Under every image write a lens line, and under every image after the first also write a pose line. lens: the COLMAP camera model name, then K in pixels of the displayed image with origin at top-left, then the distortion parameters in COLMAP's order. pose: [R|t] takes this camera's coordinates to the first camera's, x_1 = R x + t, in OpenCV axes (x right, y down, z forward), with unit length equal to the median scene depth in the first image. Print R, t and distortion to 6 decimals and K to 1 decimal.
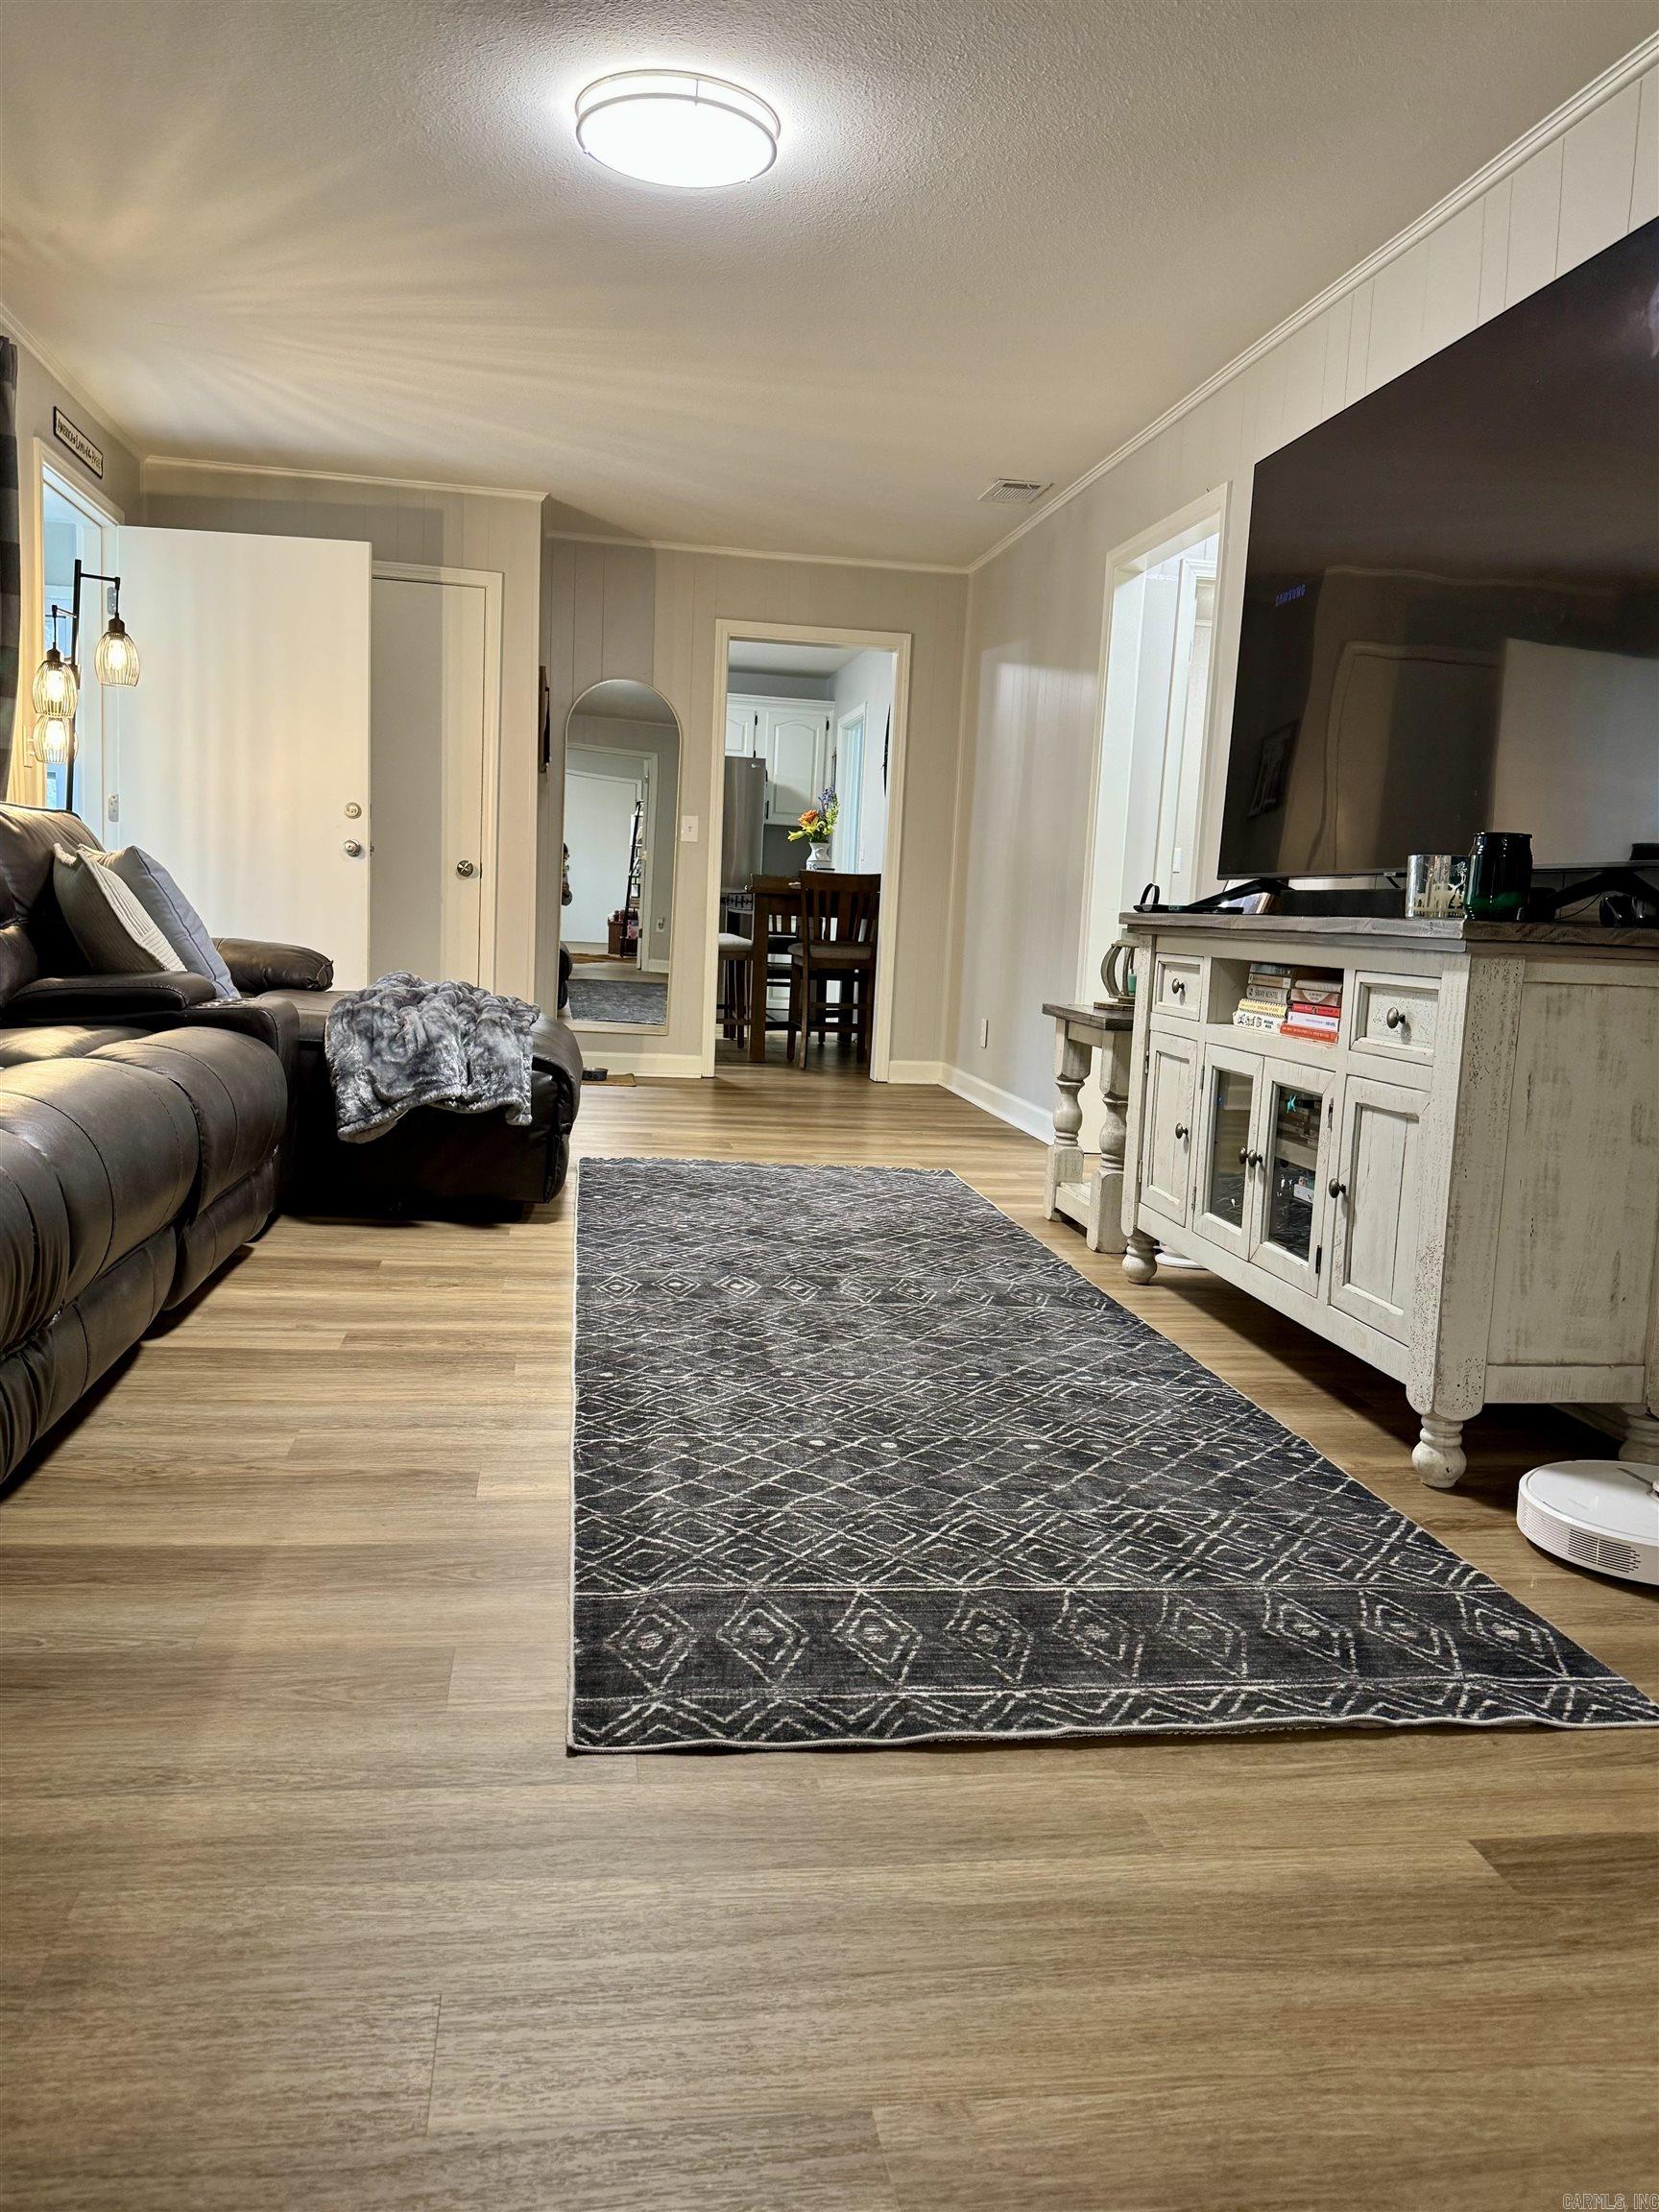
lens RADIAL K [[1695.5, 0, 829.0], [0, 1695.5, 1103.9], [0, 0, 1]] dist [0.108000, -0.012911]
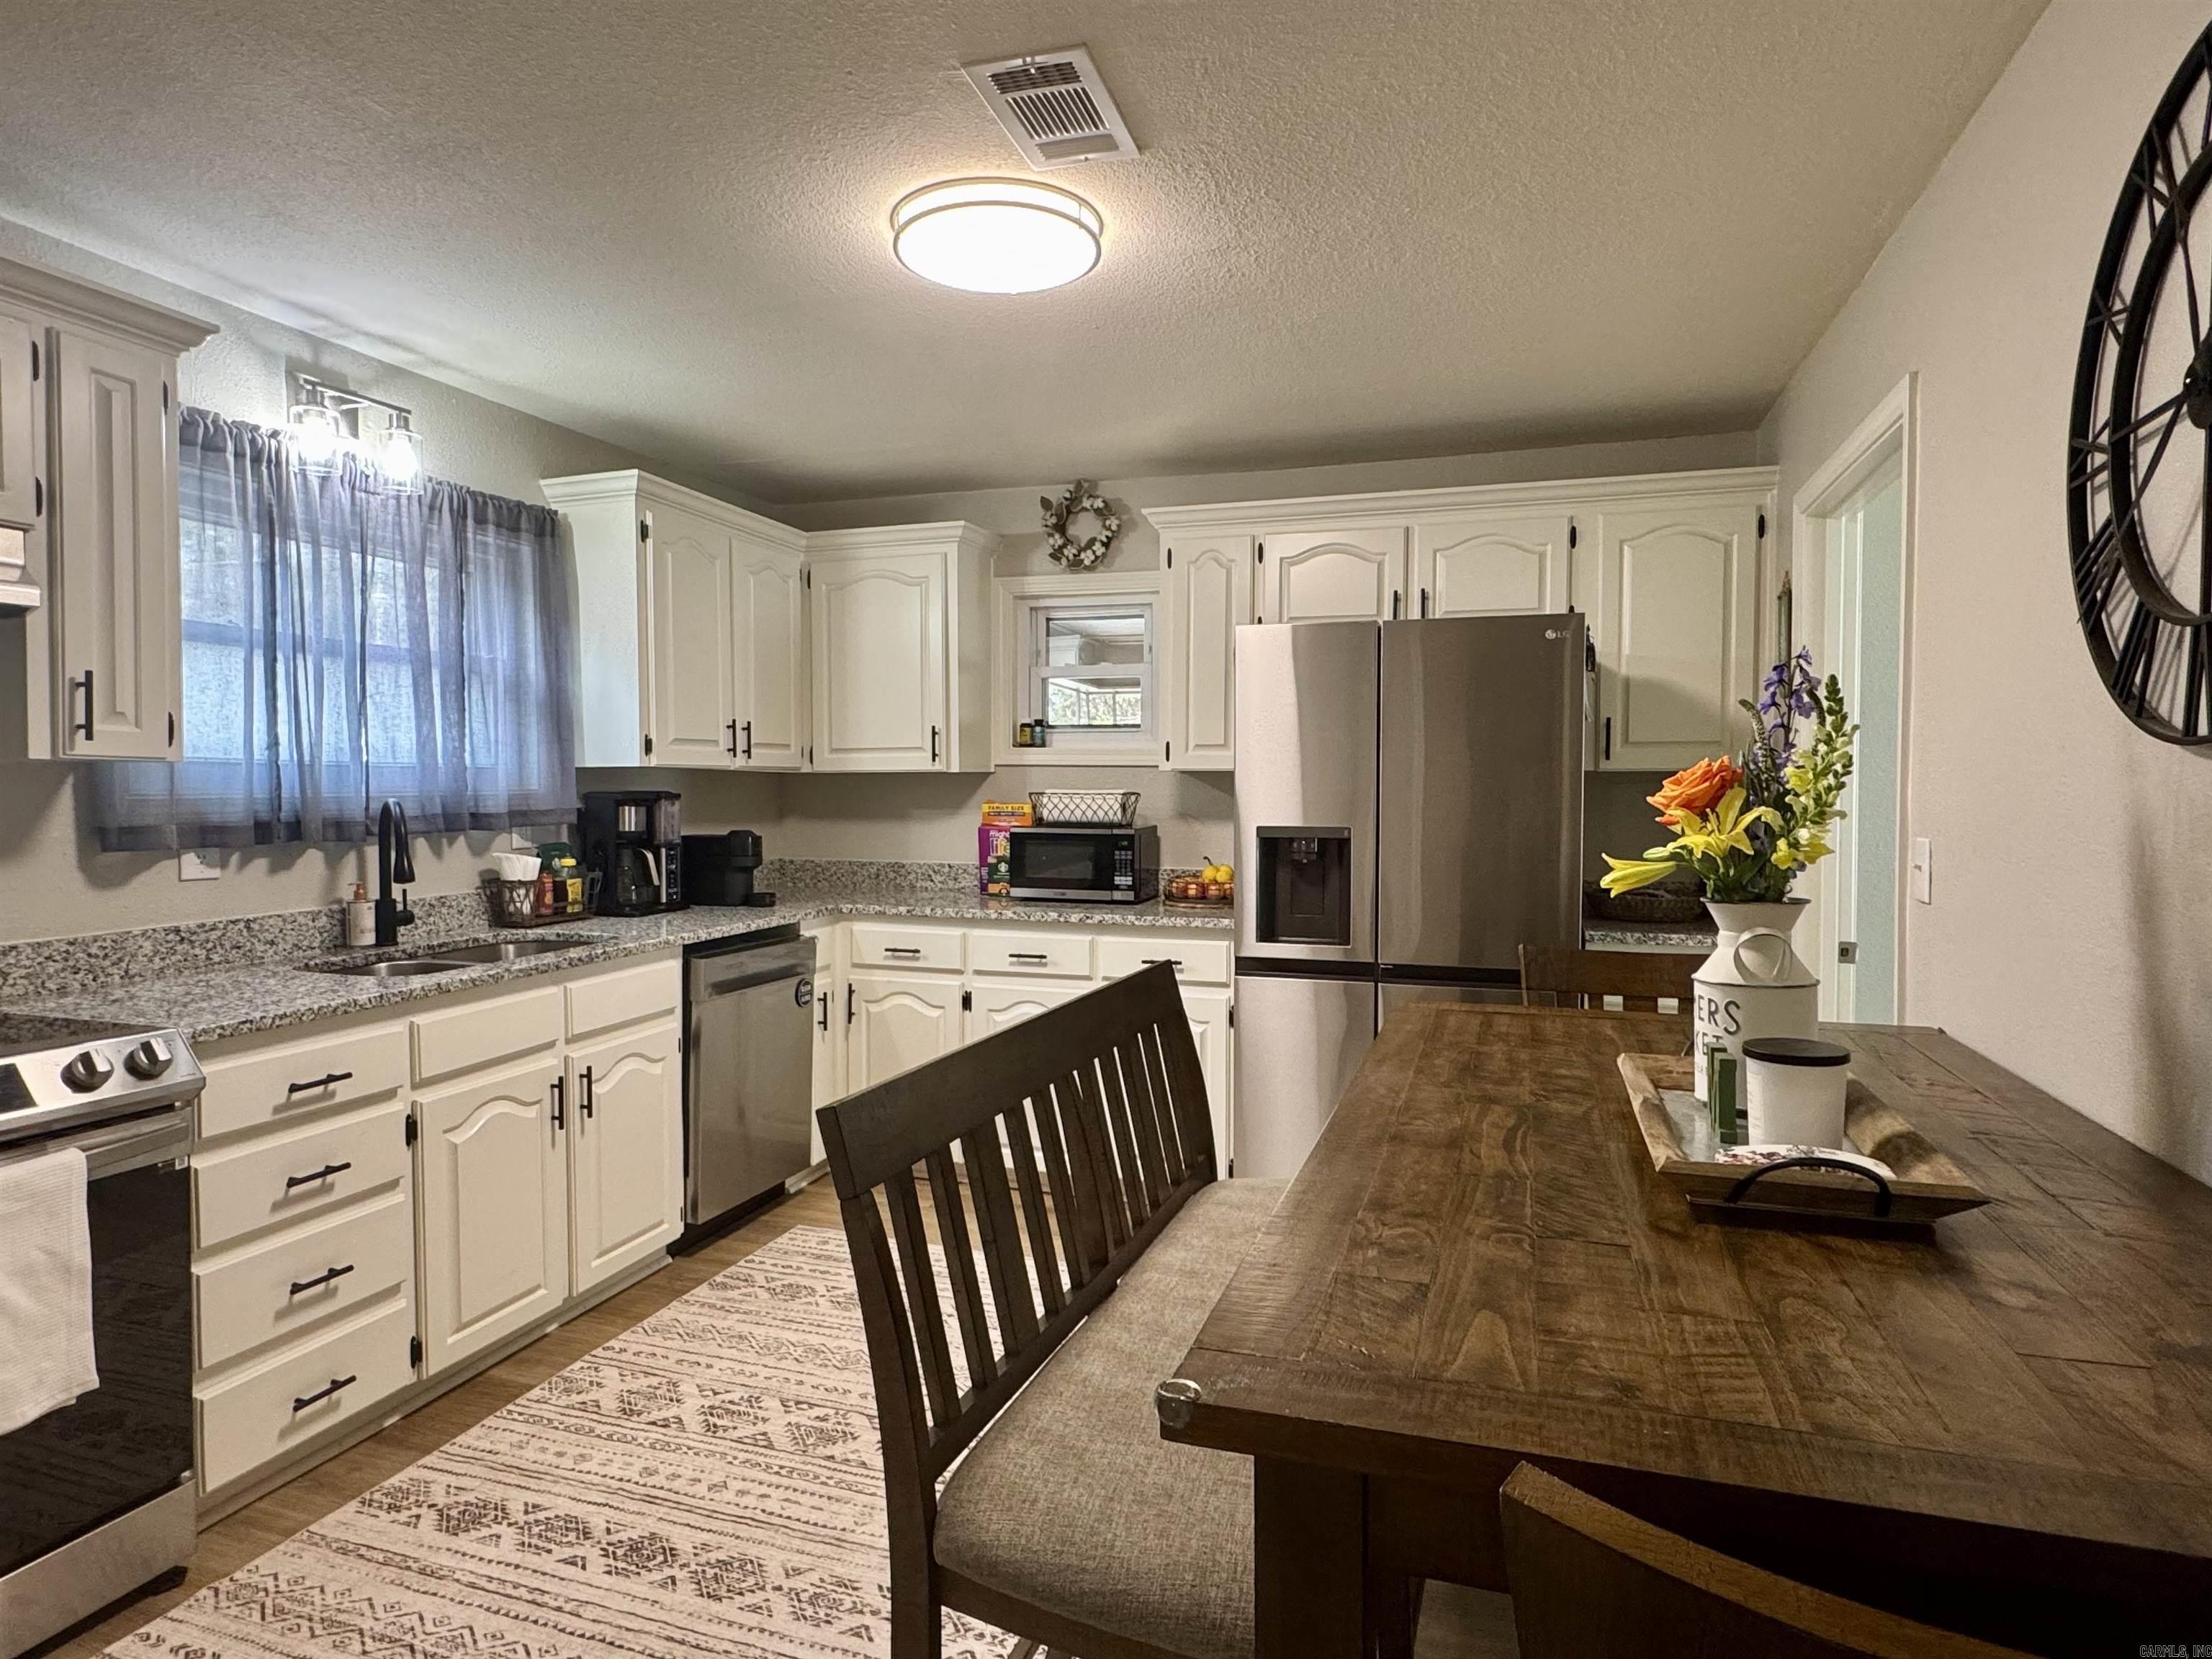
lens RADIAL K [[1268.6, 0, 1095.8], [0, 1268.6, 830.4], [0, 0, 1]] dist [0.000107, 0.000923]
pose [[0.887262, -0.022774, -0.460704, -0.004437], [-0.017877, 0.996332, -0.083681, -0.123511], [0.460920, 0.082483, 0.883600, 0.680027]]
